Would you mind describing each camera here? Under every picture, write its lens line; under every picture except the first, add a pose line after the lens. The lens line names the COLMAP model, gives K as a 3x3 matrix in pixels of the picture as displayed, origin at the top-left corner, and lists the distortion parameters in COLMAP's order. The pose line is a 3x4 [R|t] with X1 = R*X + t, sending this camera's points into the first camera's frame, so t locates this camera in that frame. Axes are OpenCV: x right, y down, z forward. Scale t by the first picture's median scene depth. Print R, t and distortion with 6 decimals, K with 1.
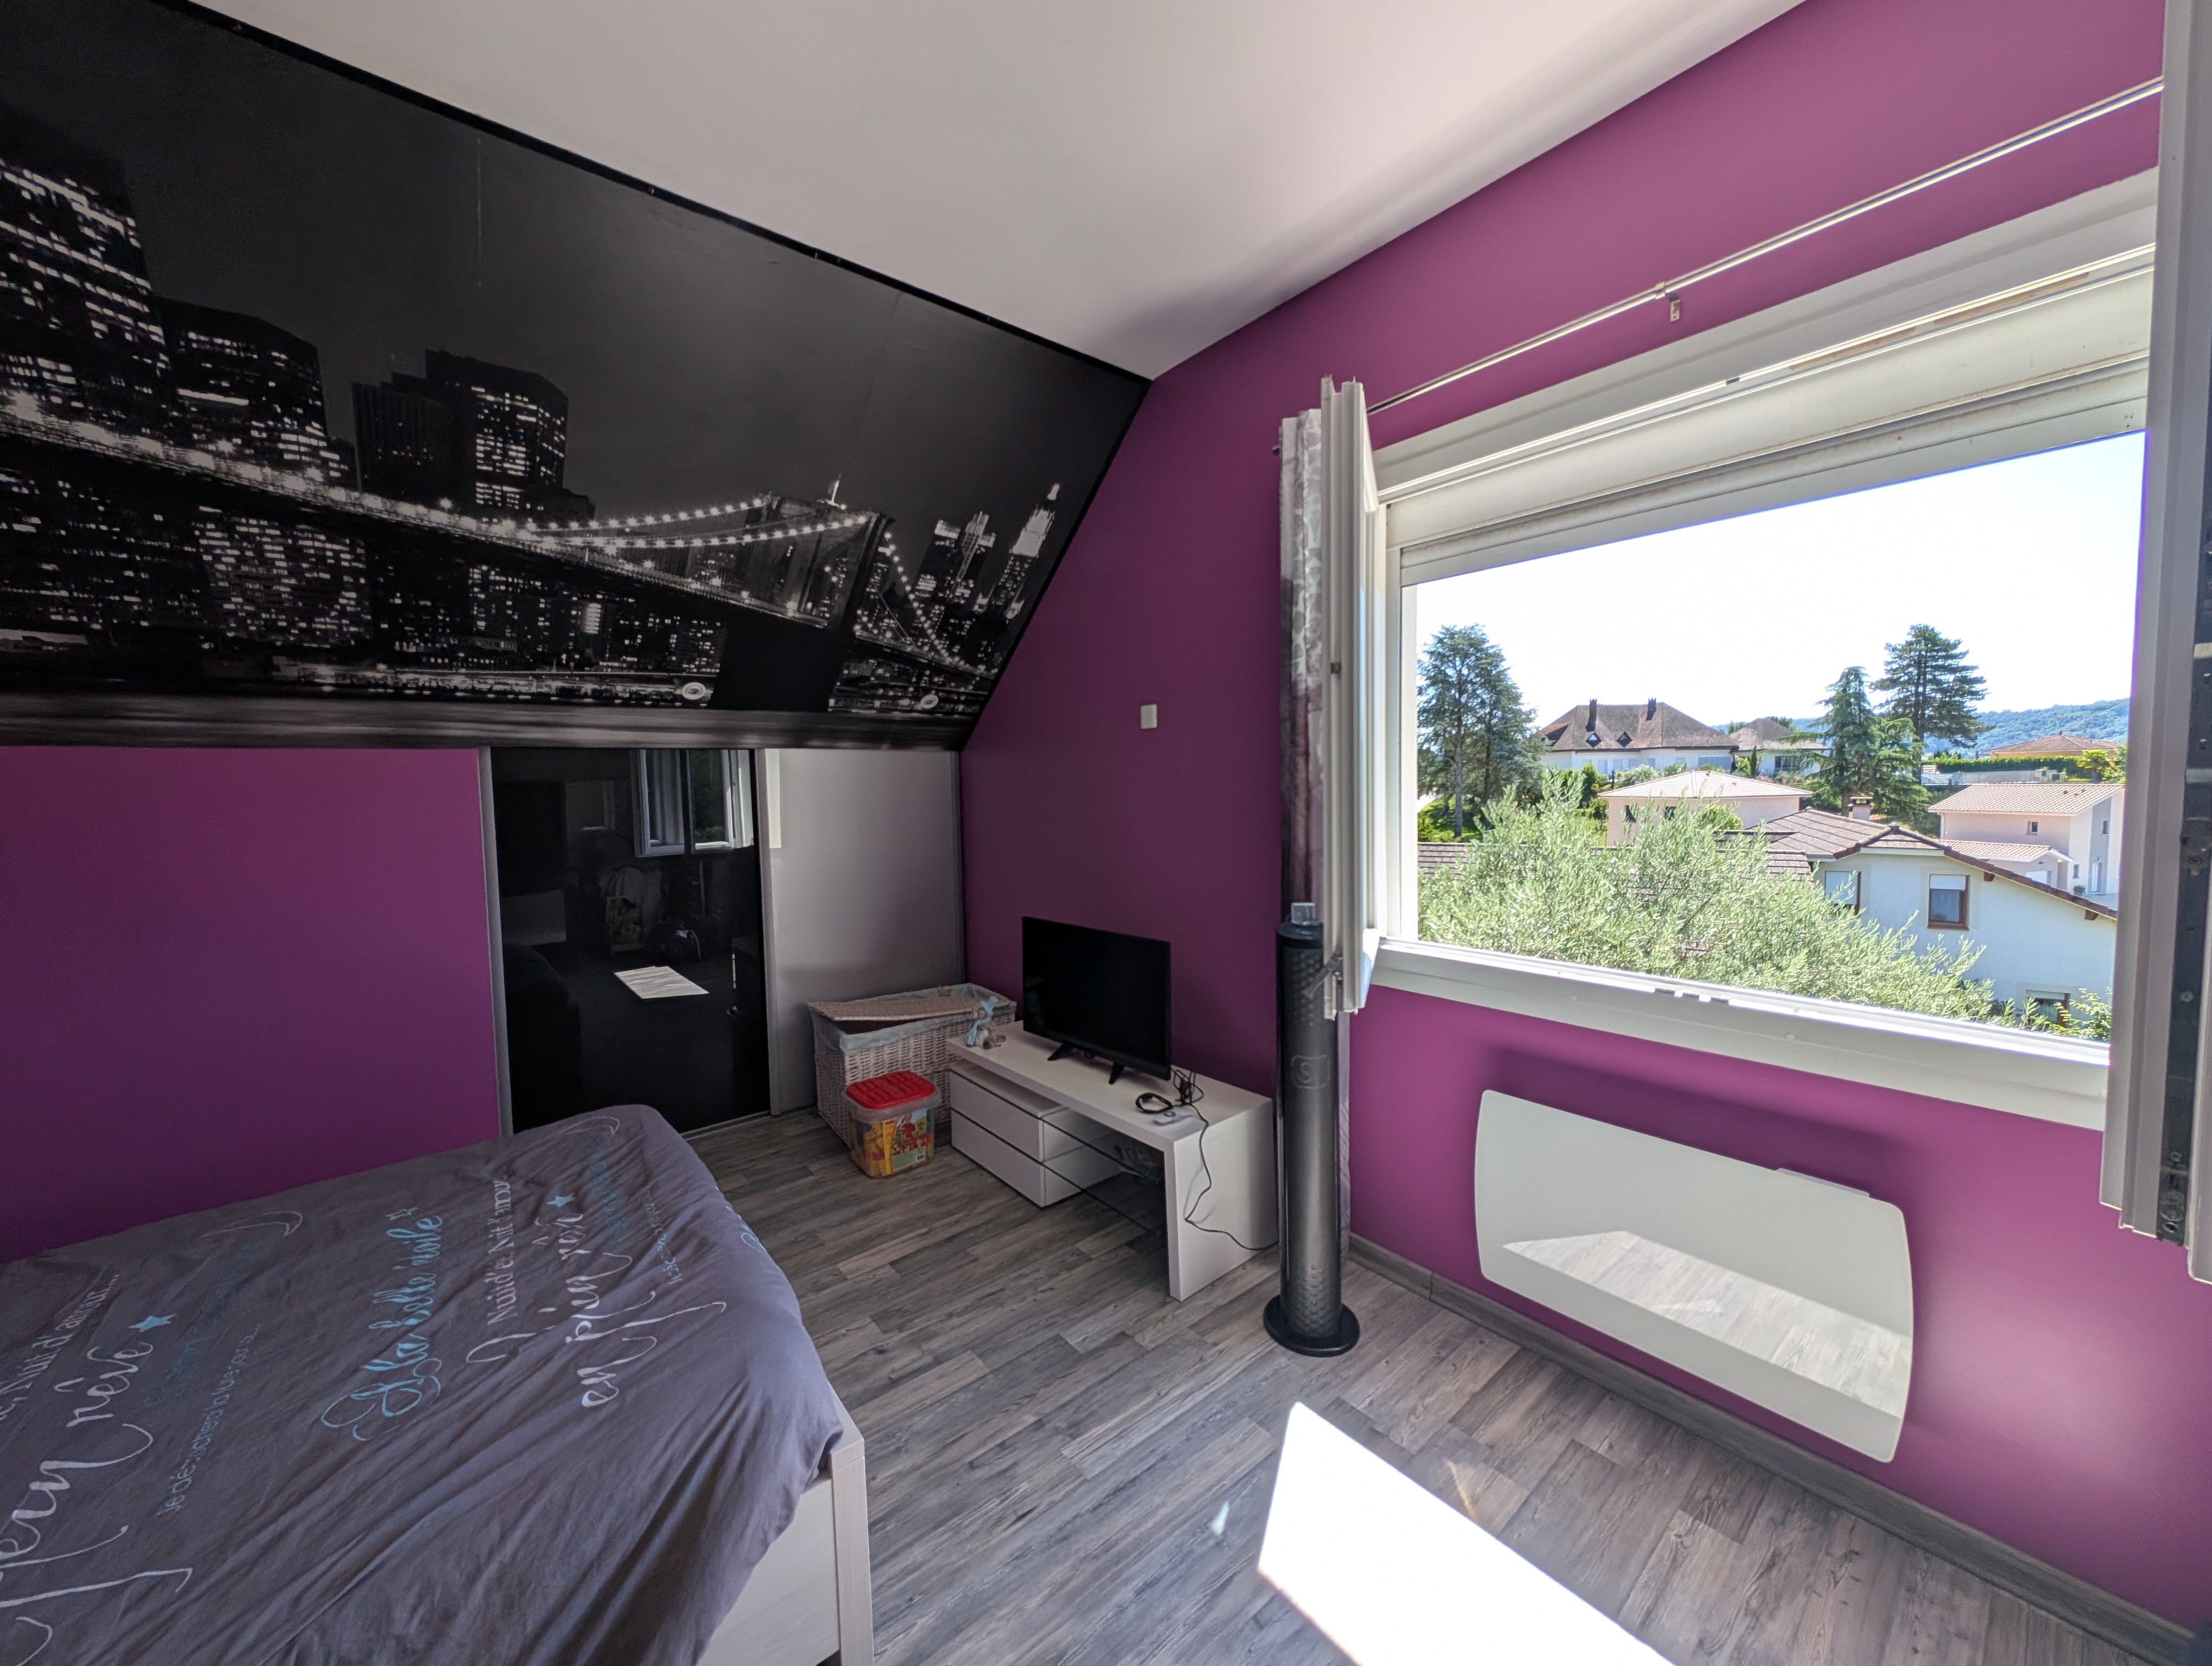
lens RADIAL K [[826.8, 0, 1094.9], [0, 826.8, 828.2], [0, 0, 1]] dist [0.019971, -0.008968]
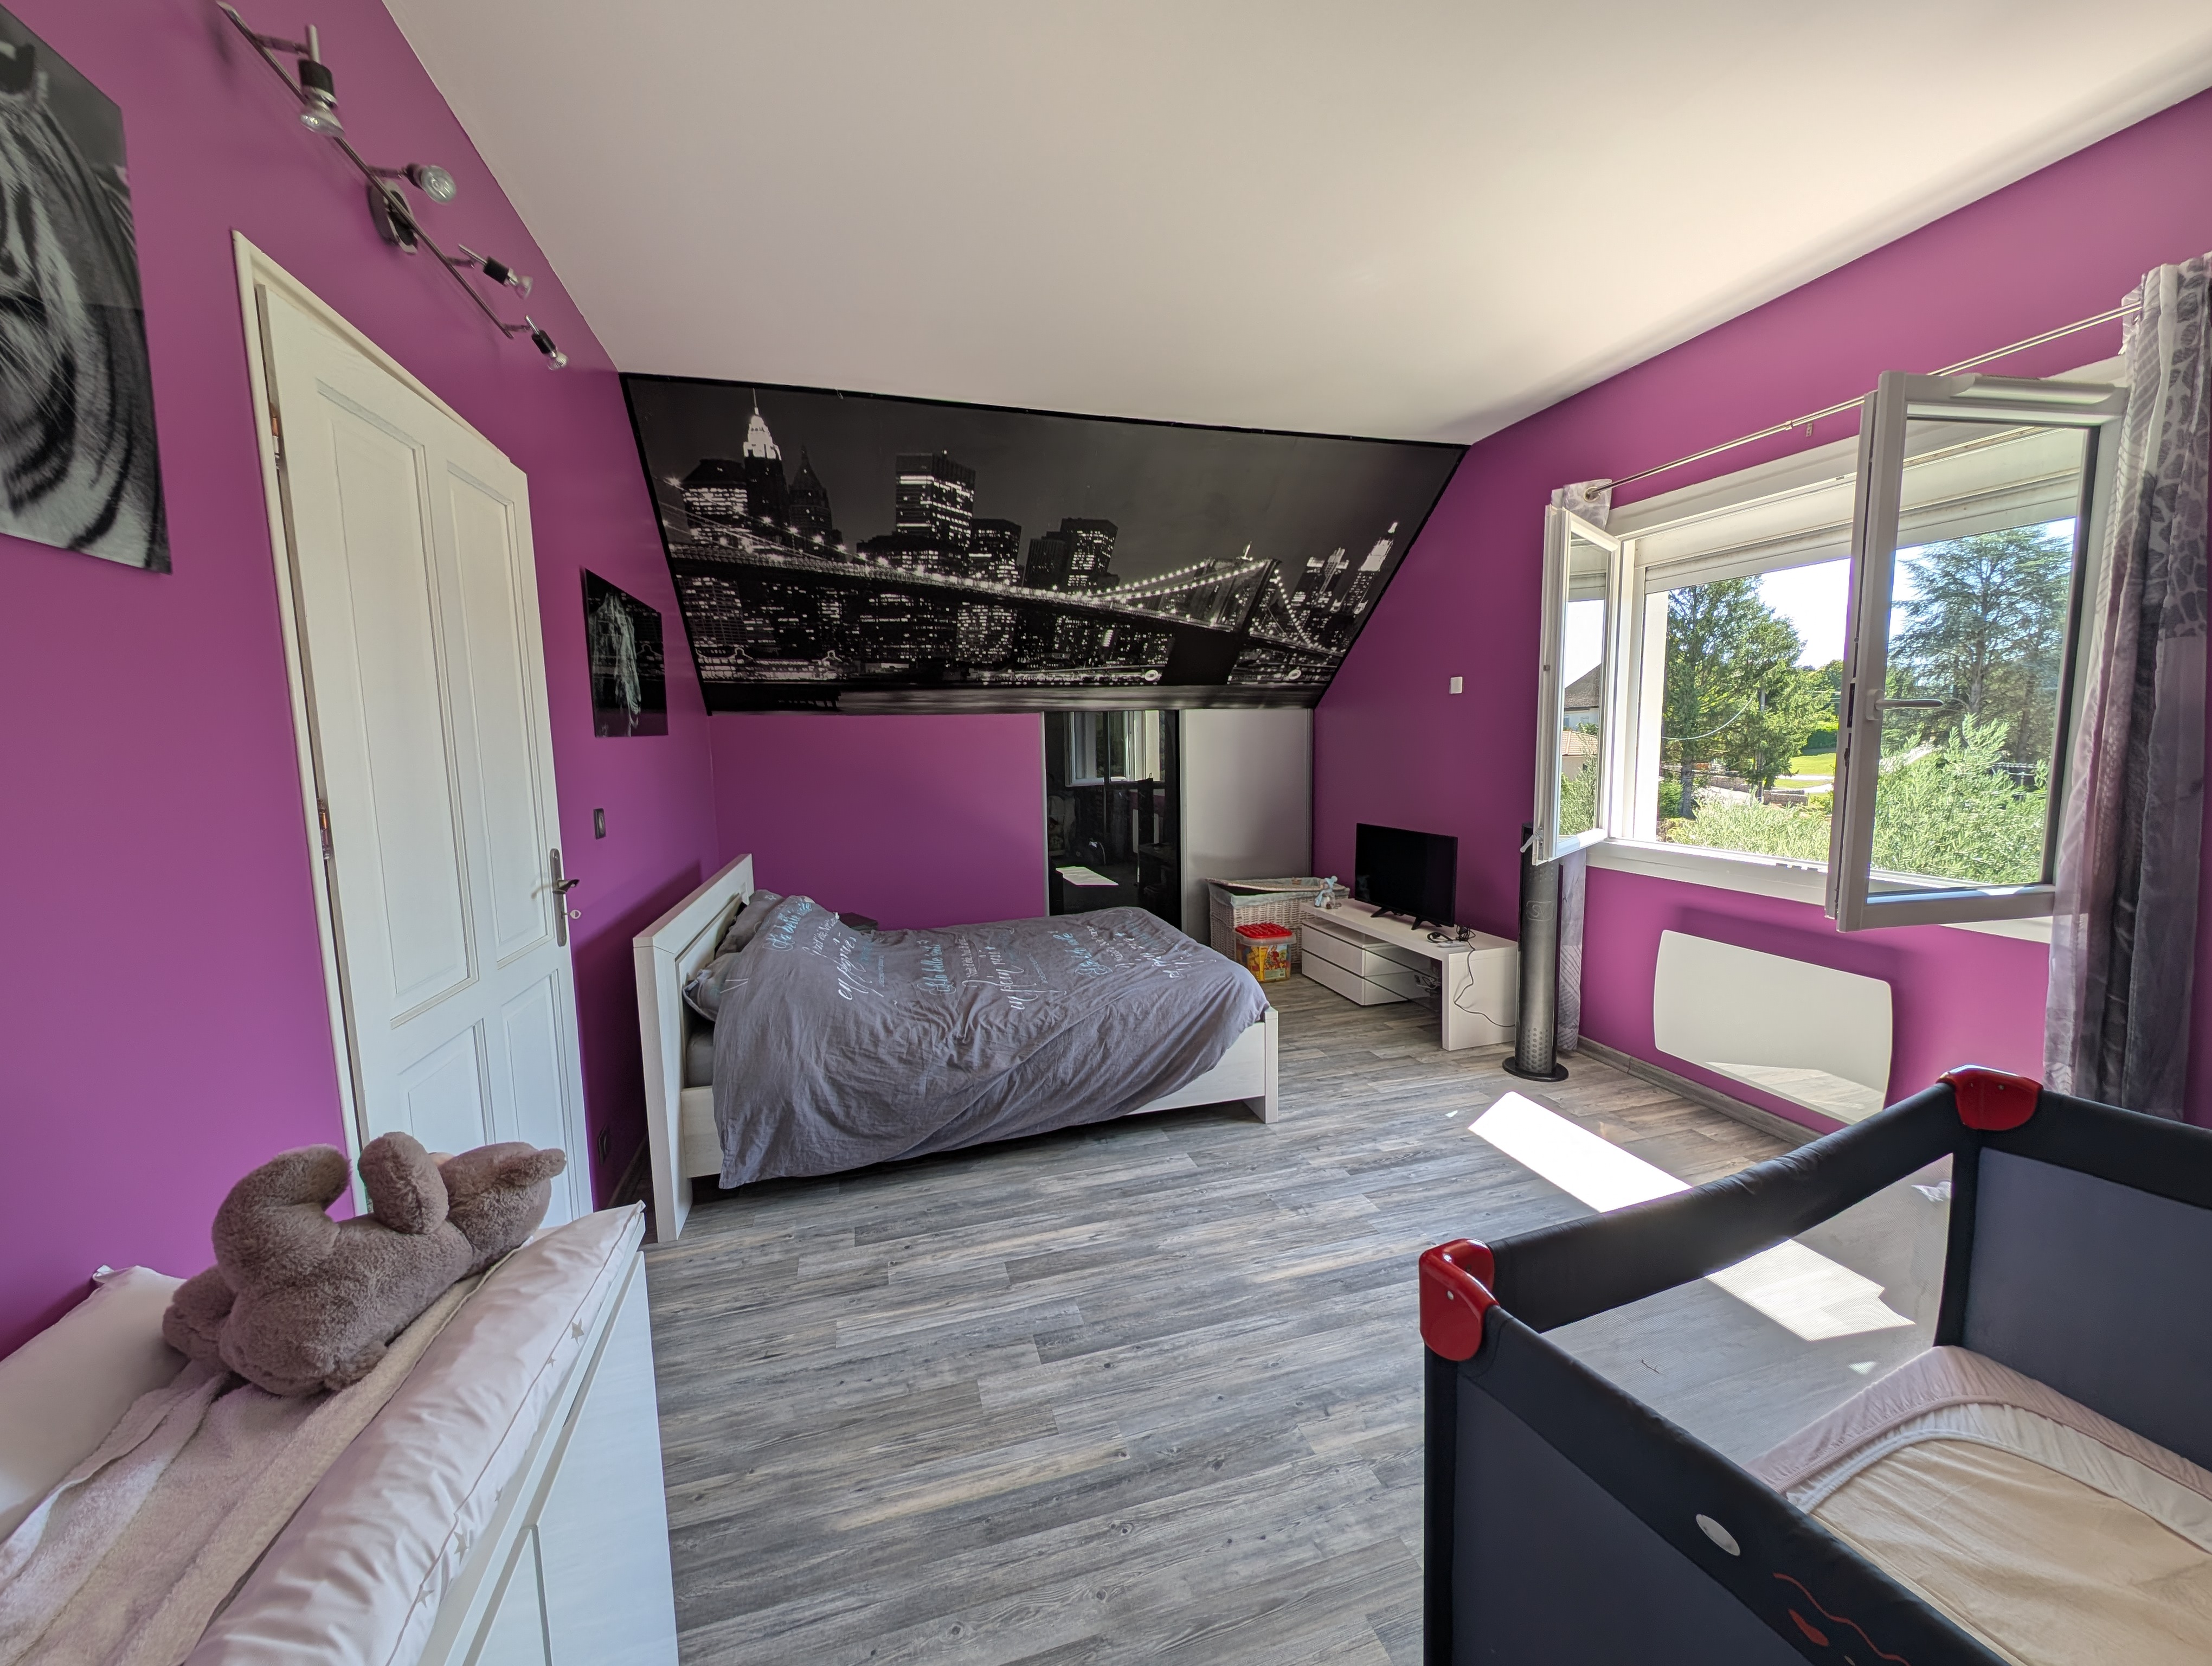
lens RADIAL K [[829.1, 0, 1091.3], [0, 829.1, 827.0], [0, 0, 1]] dist [0.018815, -0.008742]
pose [[0.920510, 0.044468, -0.388181, 0.057434], [-0.020833, 0.997675, 0.064886, 0.030373], [0.390164, -0.051642, 0.919296, -0.608540]]
